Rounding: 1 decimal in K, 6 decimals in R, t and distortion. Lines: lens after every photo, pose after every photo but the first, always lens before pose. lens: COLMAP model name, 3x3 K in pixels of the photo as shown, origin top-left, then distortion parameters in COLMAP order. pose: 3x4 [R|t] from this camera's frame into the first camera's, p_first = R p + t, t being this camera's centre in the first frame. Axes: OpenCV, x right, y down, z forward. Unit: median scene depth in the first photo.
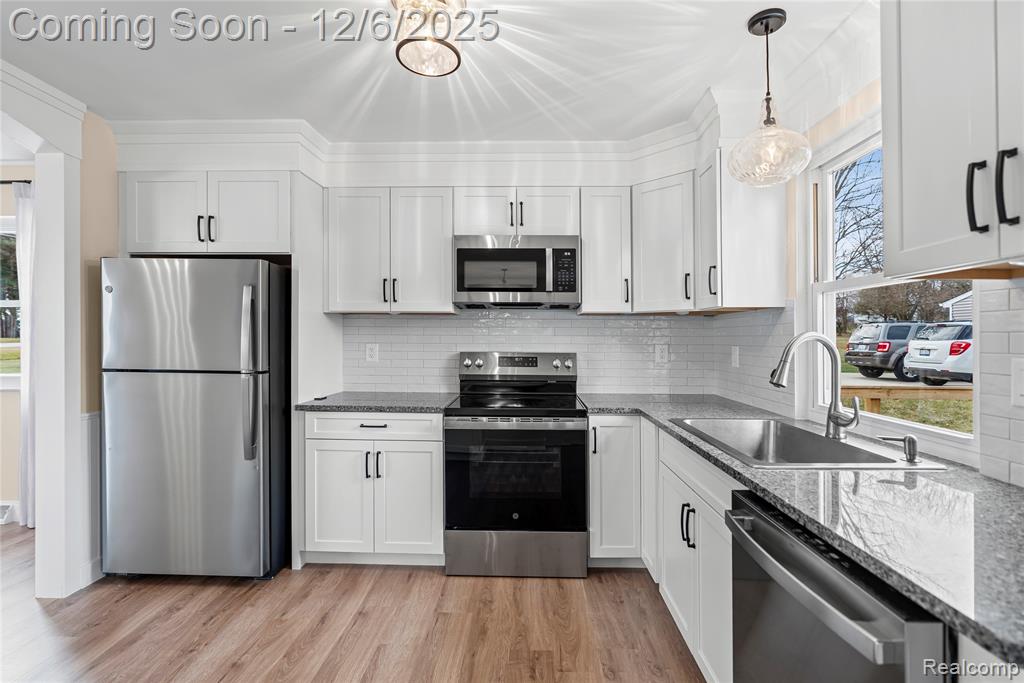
lens RADIAL K [[487.8, 0, 517.2], [0, 487.8, 346.5], [0, 0, 1]] dist [0.002389, 0.001250]
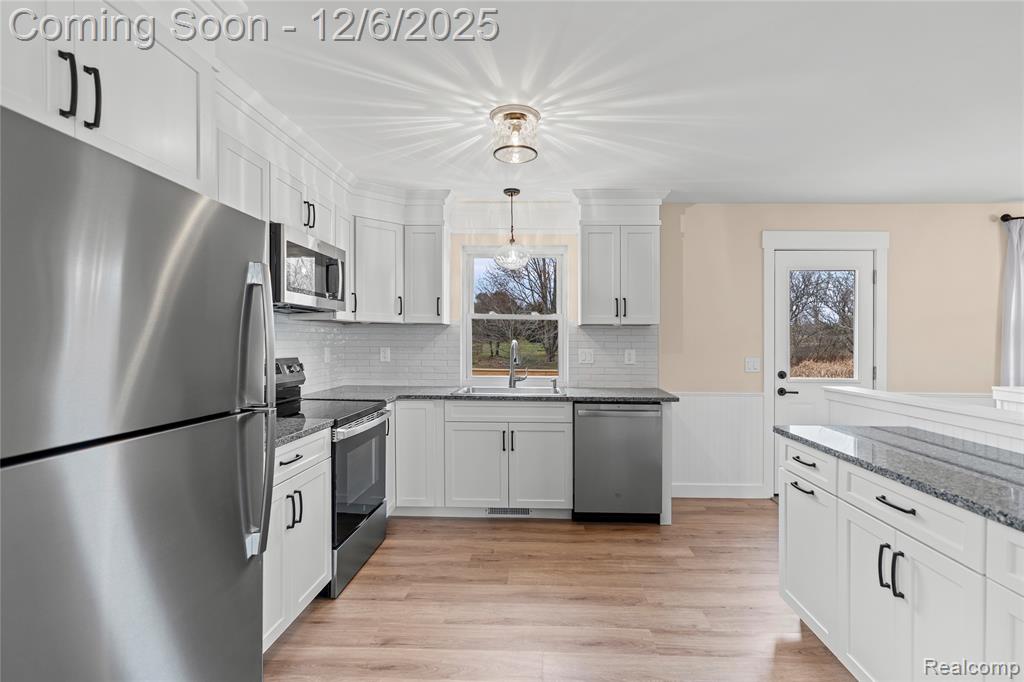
lens RADIAL K [[503.5, 0, 514.3], [0, 503.5, 339.8], [0, 0, 1]] dist [0.000608, 0.000260]
pose [[0.014796, -0.005144, 0.999877, -1.085088], [0.012842, 0.999905, 0.004954, -0.024012], [-0.999808, 0.012767, 0.014861, 0.630960]]
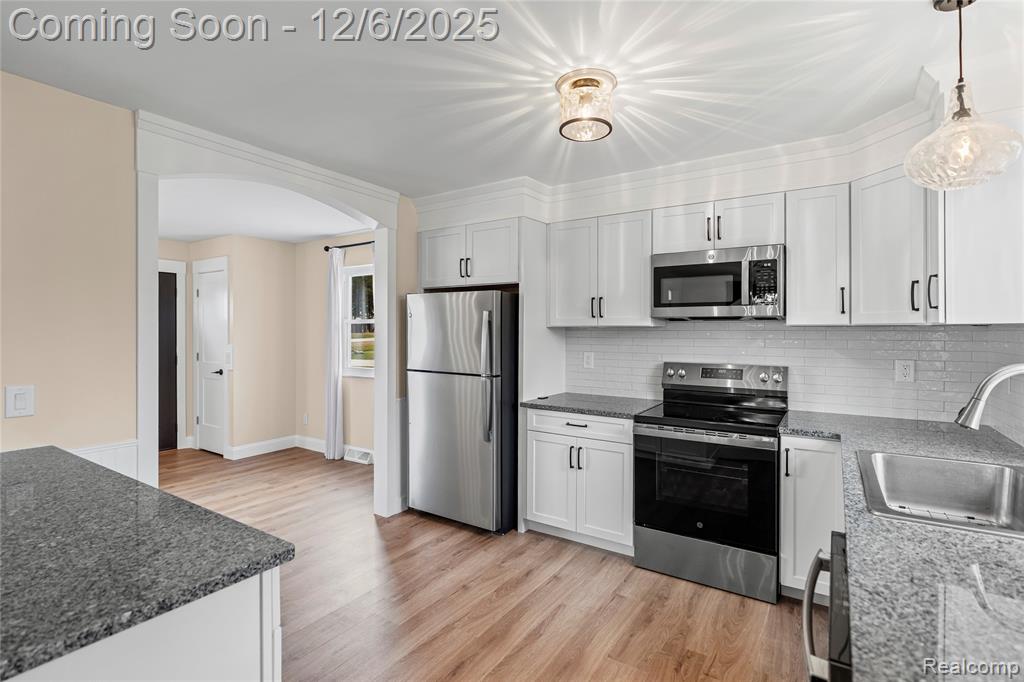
lens RADIAL K [[487.8, 0, 517.2], [0, 487.8, 346.0], [0, 0, 1]] dist [0.002389, 0.001250]
pose [[0.851692, 0.011070, -0.523926, 0.201921], [-0.005838, 0.999915, 0.011636, -0.041612], [0.524010, -0.006852, 0.851684, -0.080161]]
